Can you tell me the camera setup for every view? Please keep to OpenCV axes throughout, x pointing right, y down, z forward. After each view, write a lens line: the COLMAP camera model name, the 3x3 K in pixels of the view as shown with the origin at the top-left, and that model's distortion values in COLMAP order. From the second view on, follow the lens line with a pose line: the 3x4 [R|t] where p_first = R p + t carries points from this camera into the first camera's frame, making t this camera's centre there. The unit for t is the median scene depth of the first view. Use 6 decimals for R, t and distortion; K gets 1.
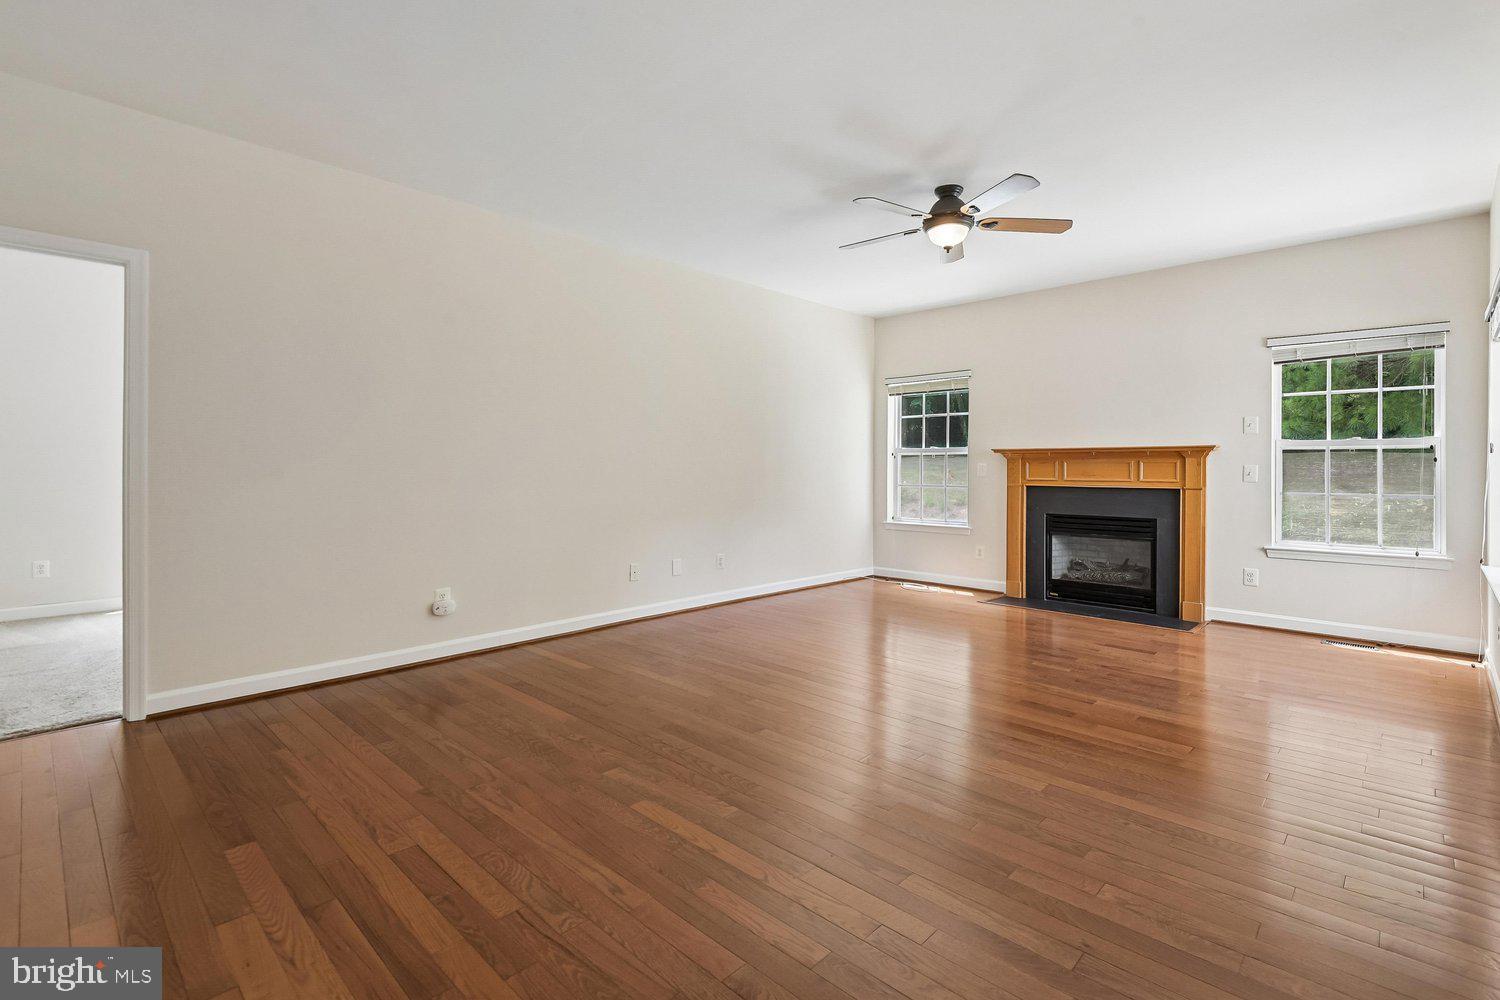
lens RADIAL K [[684.8, 0, 774.3], [0, 684.8, 458.9], [0, 0, 1]] dist [0.007445, -0.004929]
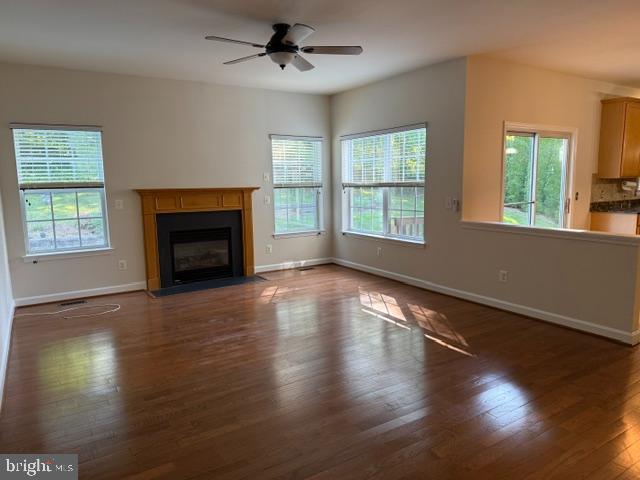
lens RADIAL K [[436.9, 0, 314.1], [0, 436.9, 241.6], [0, 0, 1]] dist [0.026550, -0.024465]
pose [[0.262713, -0.132119, 0.955786, -0.475011], [0.005528, 0.990771, 0.135435, -0.029063], [-0.964858, -0.030297, 0.261018, 0.446456]]
